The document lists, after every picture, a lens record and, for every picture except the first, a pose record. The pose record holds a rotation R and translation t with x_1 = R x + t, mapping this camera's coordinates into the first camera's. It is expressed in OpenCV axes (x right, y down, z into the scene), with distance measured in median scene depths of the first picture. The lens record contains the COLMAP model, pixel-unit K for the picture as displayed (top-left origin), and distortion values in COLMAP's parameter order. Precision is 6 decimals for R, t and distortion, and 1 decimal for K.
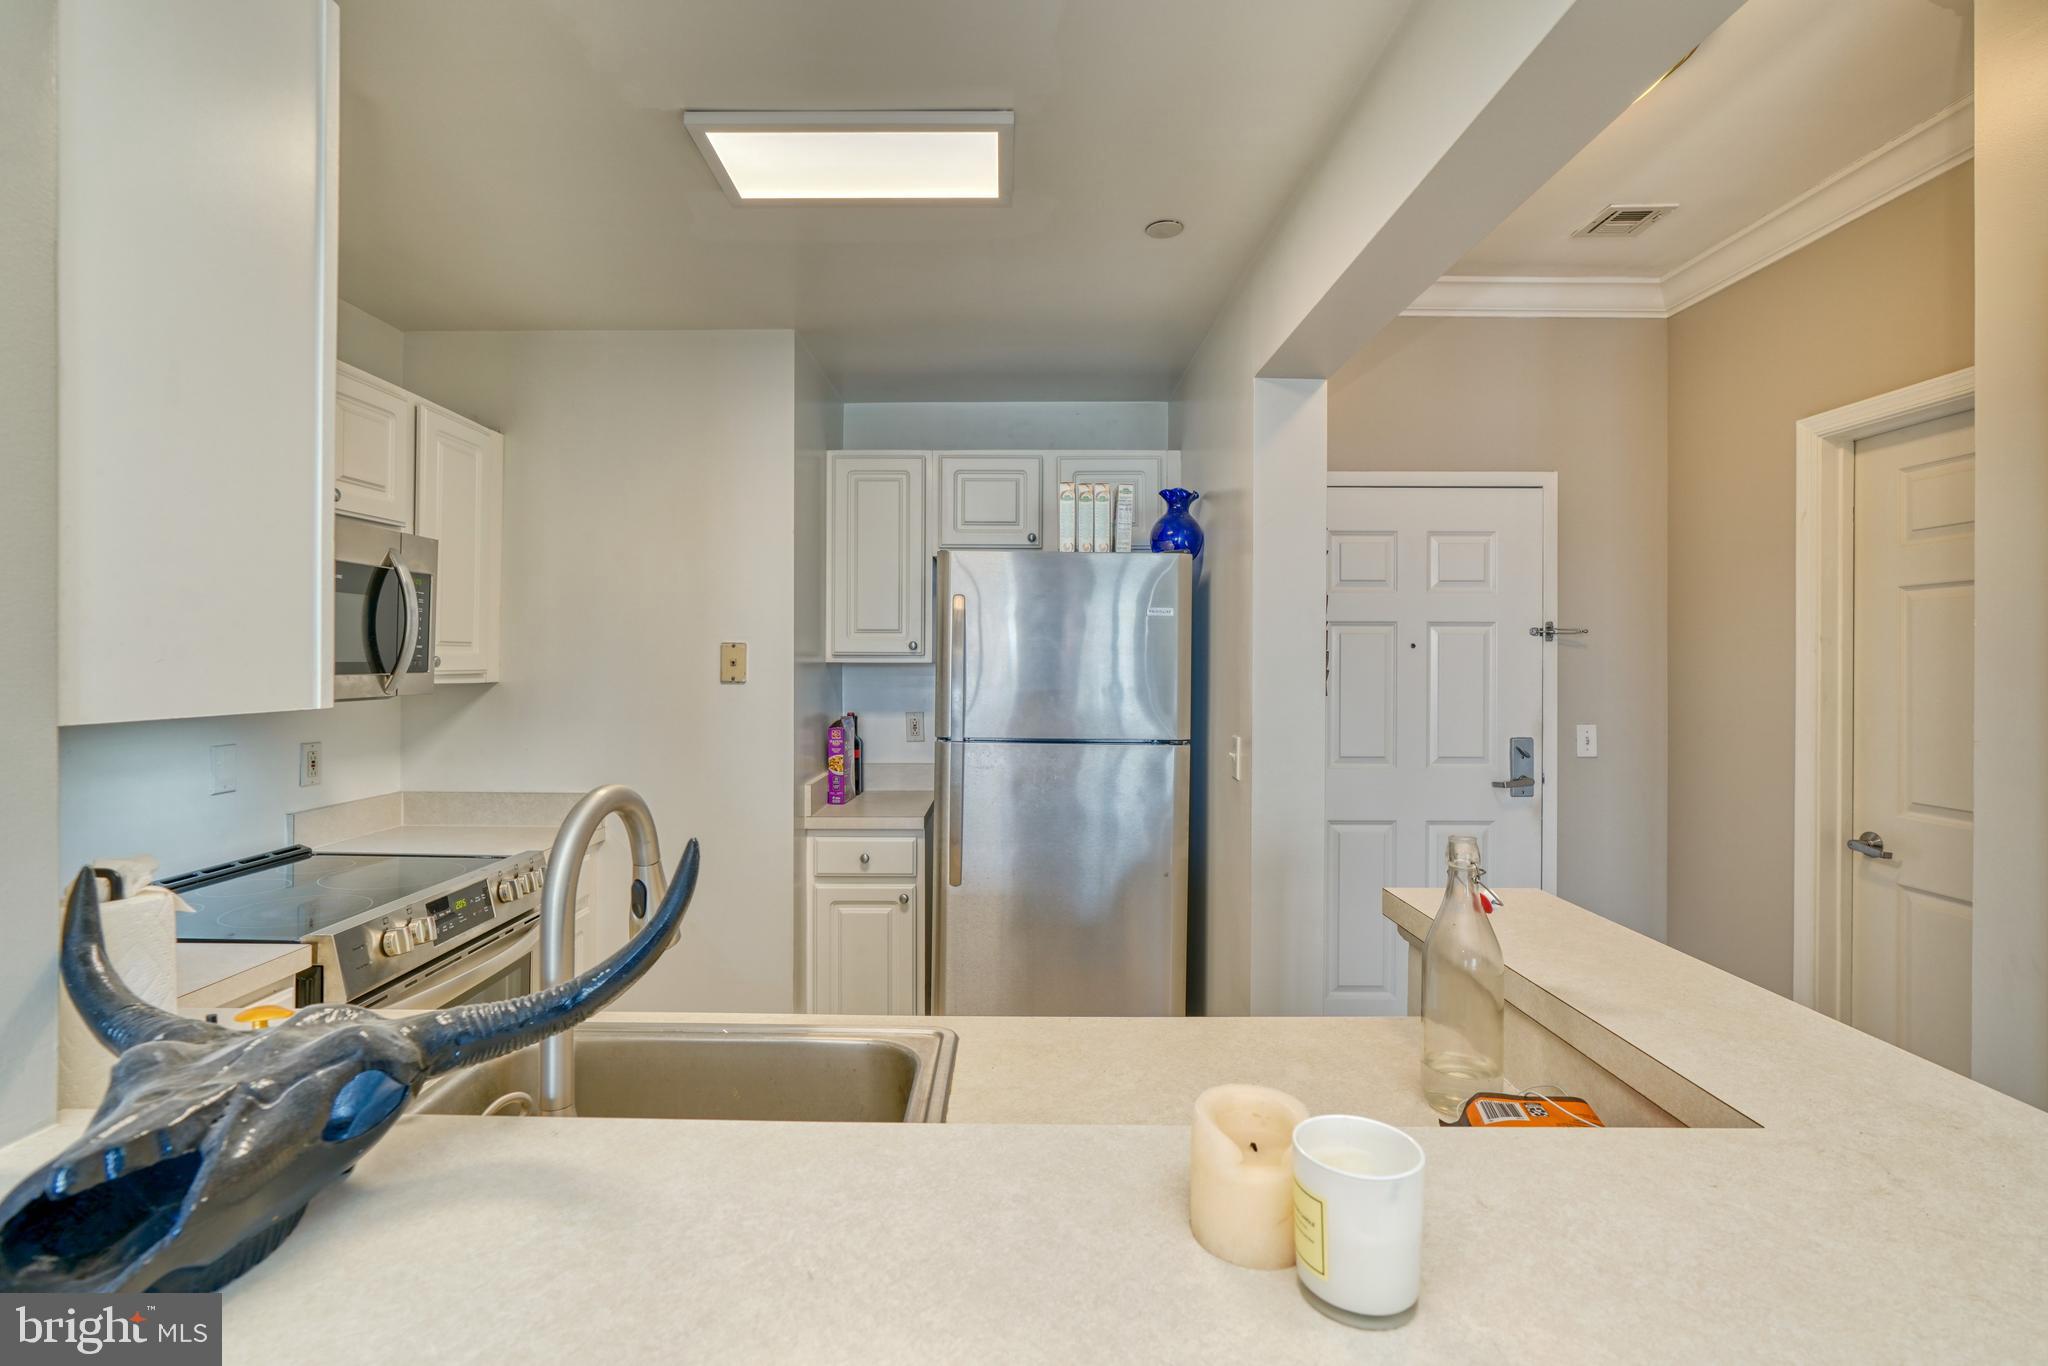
lens RADIAL K [[913.9, 0, 1013.8], [0, 913.9, 662.8], [0, 0, 1]] dist [-0.007000, 0.000489]
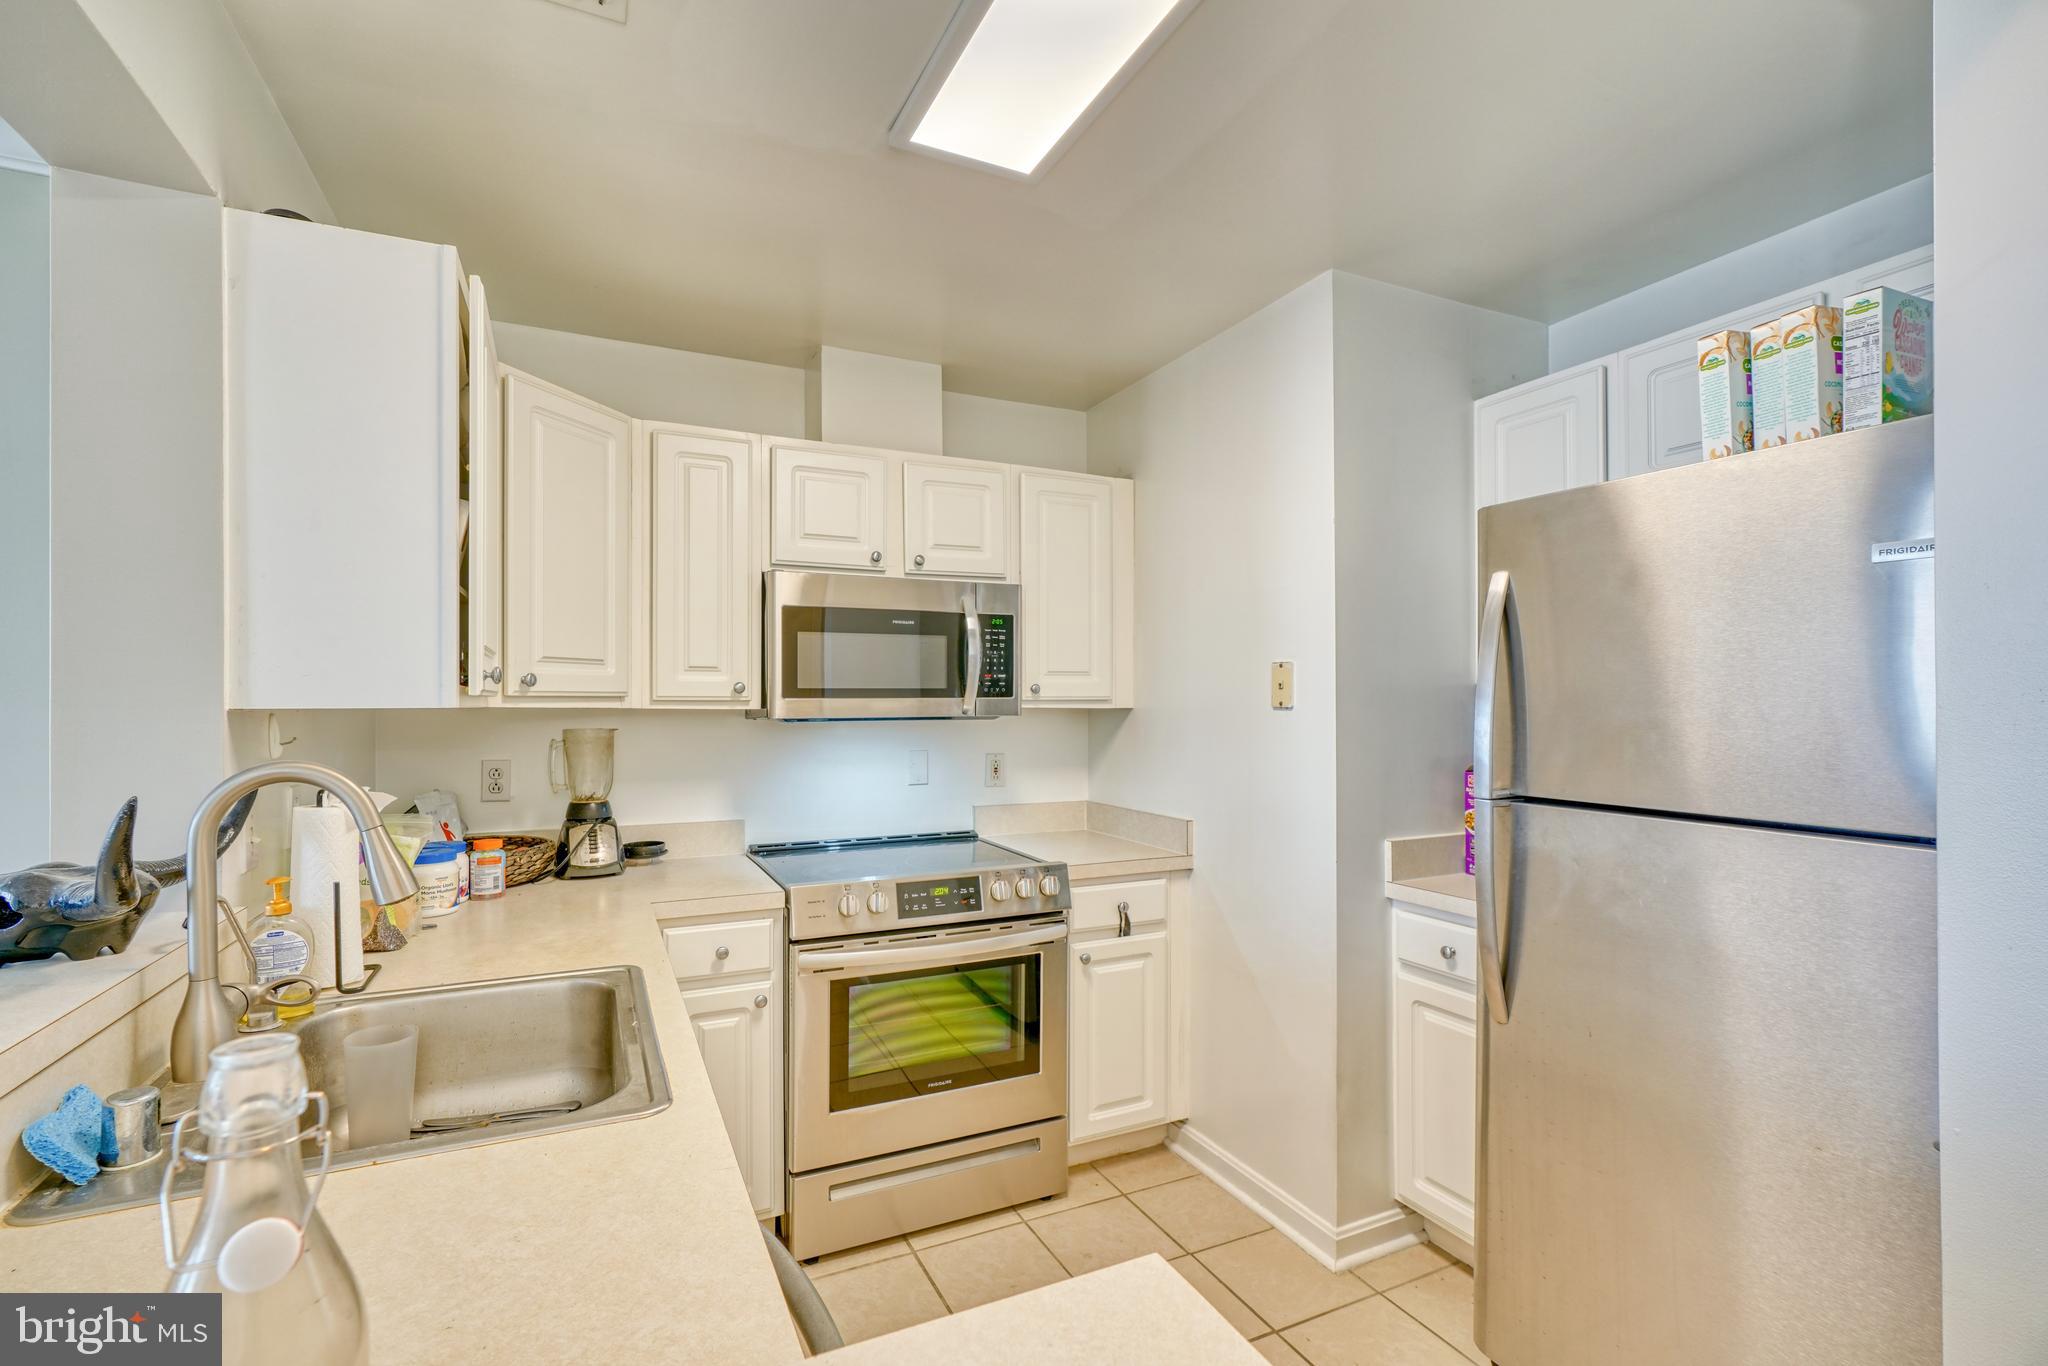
lens RADIAL K [[913.9, 0, 1024.9], [0, 913.9, 698.4], [0, 0, 1]] dist [-0.007000, 0.000489]
pose [[0.446124, -0.010877, -0.894905, 0.357571], [0.005564, 0.999941, -0.009380, 0.019147], [0.894954, -0.000794, 0.446158, 0.406517]]
